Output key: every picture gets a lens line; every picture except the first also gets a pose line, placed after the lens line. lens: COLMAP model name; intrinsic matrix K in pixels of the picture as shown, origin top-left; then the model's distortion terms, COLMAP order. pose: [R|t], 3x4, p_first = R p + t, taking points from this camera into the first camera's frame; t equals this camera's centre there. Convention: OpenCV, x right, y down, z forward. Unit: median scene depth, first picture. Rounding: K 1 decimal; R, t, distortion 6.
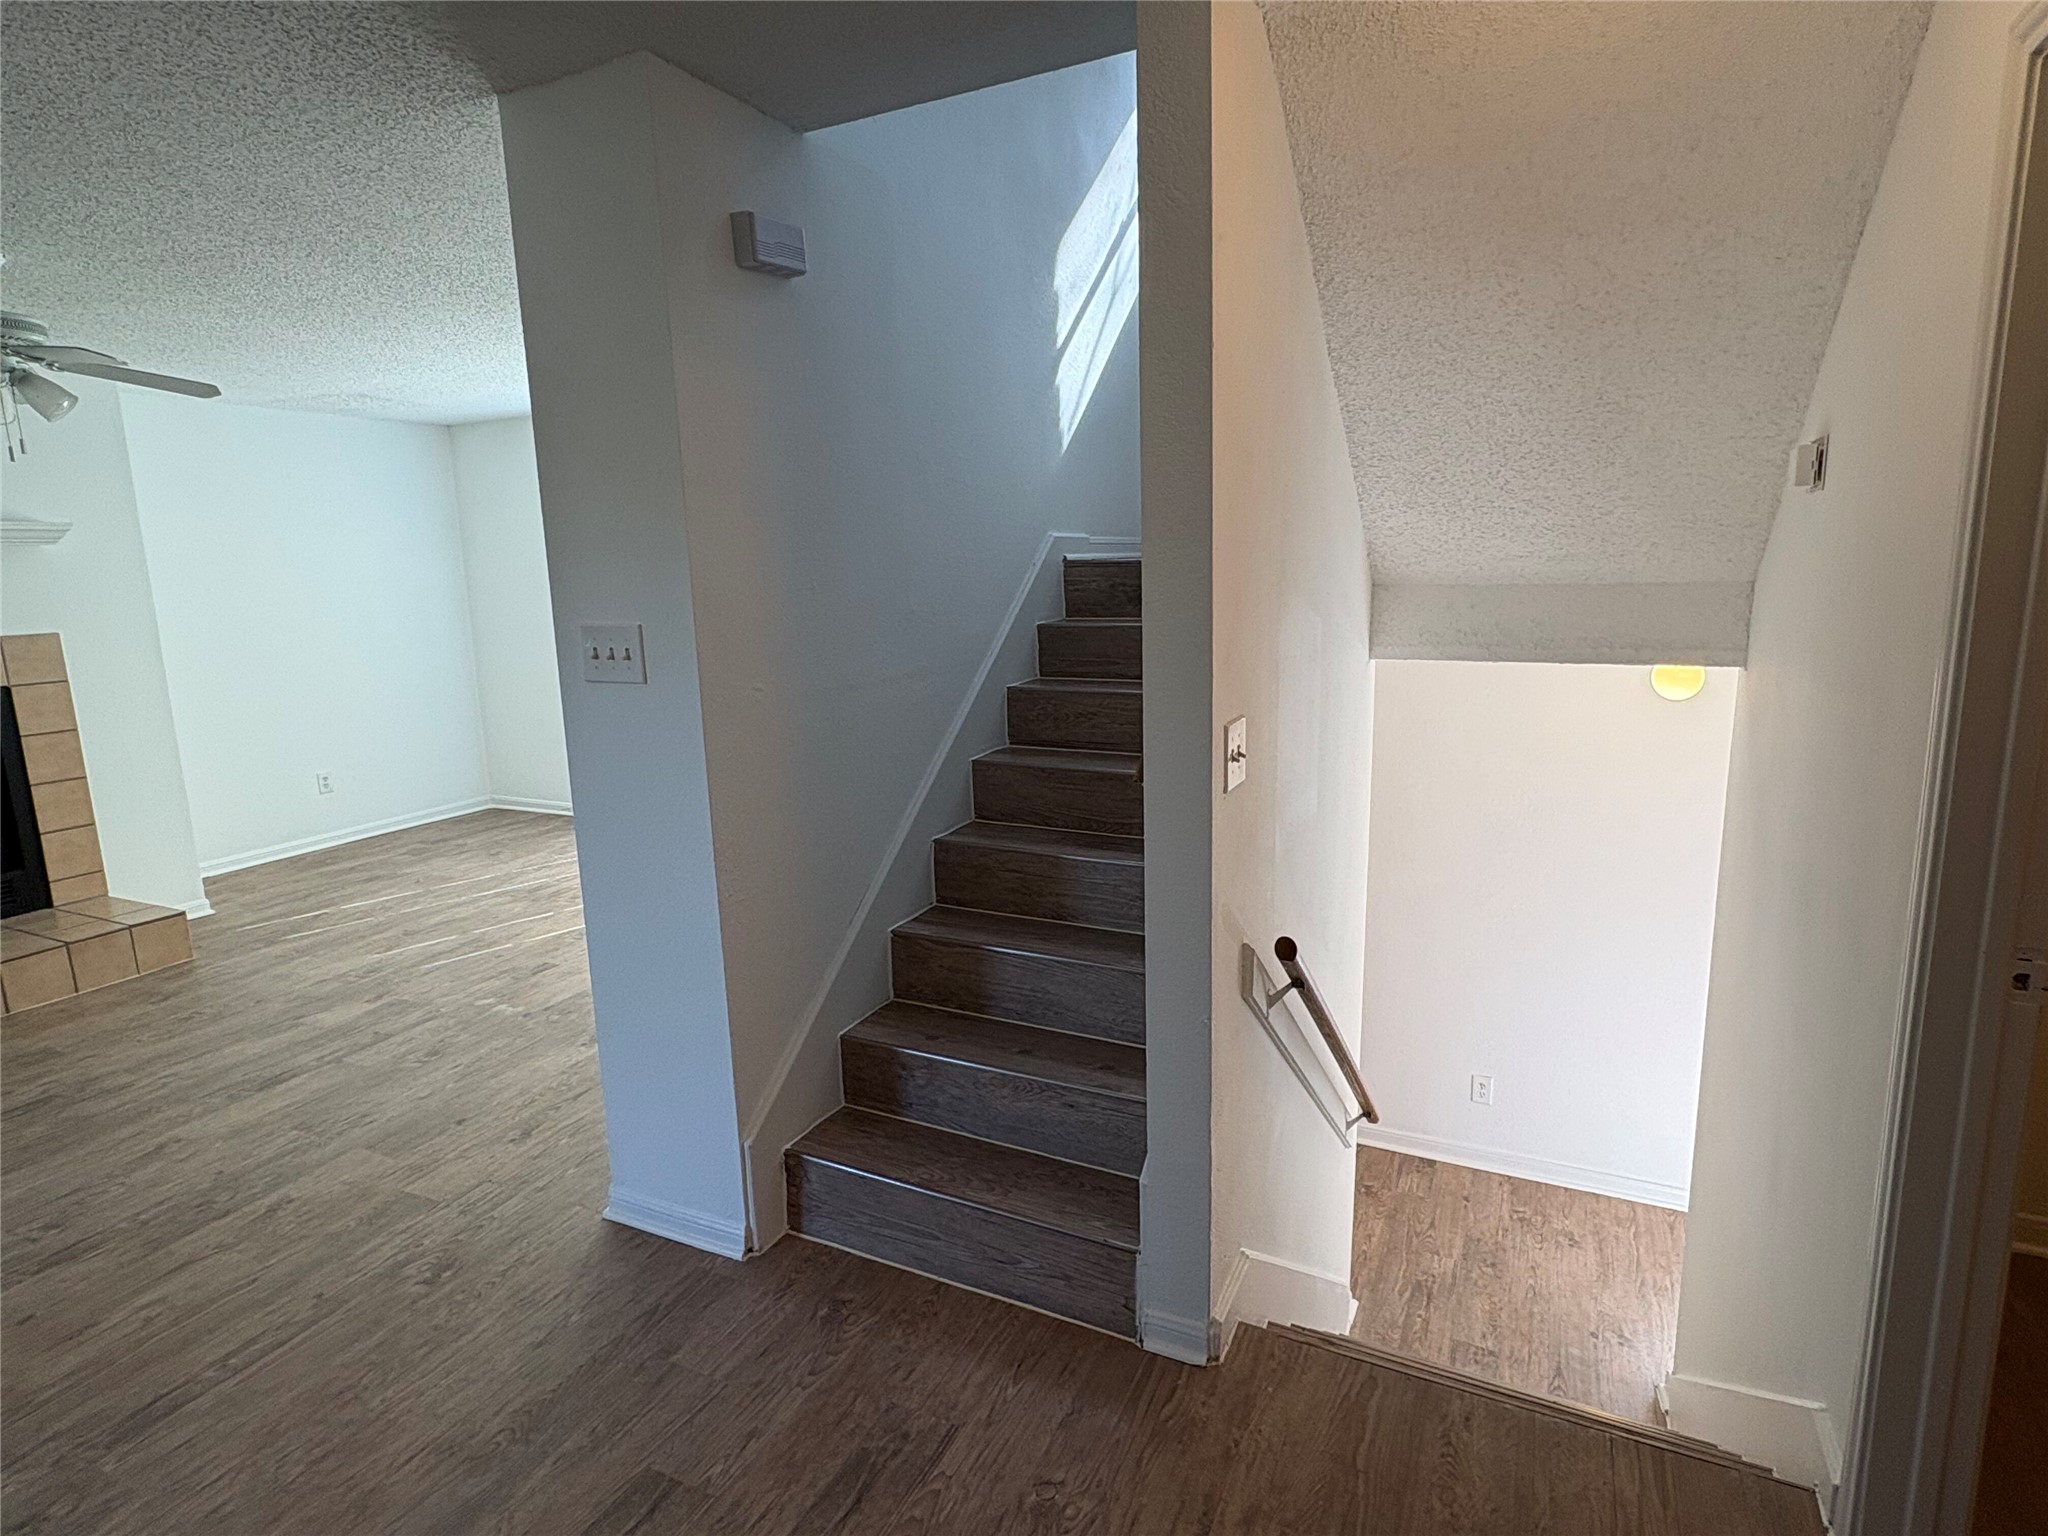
lens RADIAL K [[1087.7, 0, 1022.5], [0, 1087.7, 767.2], [0, 0, 1]] dist [-0.001702, 0.002346]
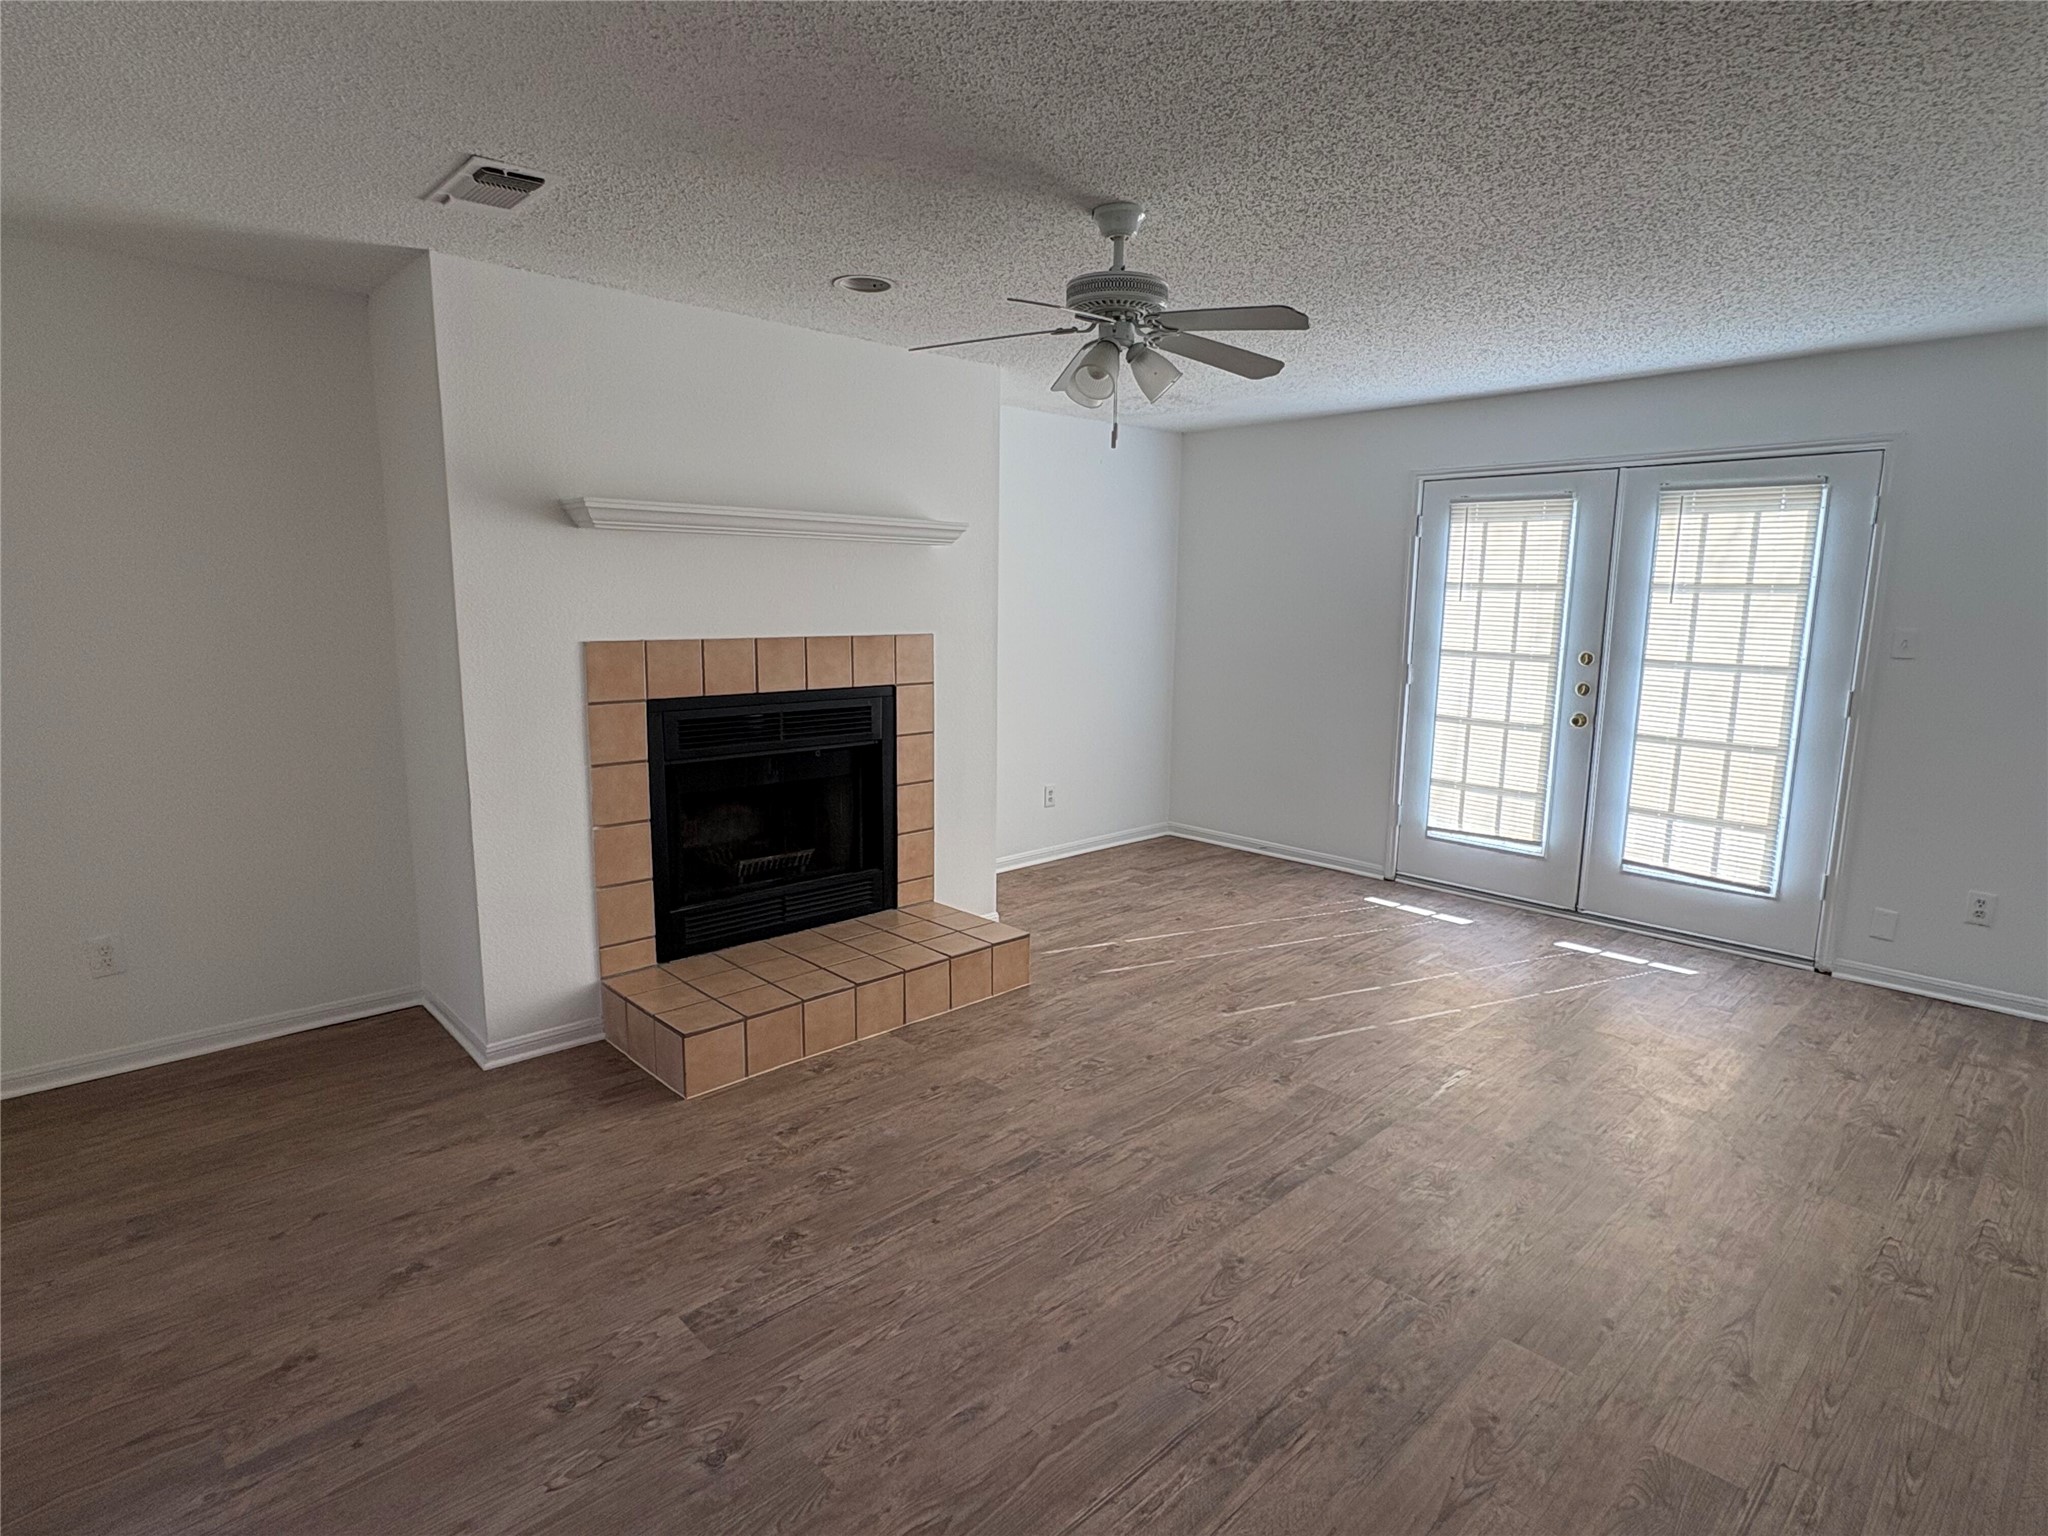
lens RADIAL K [[1087.7, 0, 1029.7], [0, 1087.7, 772.3], [0, 0, 1]] dist [-0.001702, 0.002346]
pose [[0.935399, 0.094330, -0.340778, -0.455436], [-0.101377, 0.994844, -0.002891, -0.004122], [0.338748, 0.037251, 0.940139, 0.105846]]
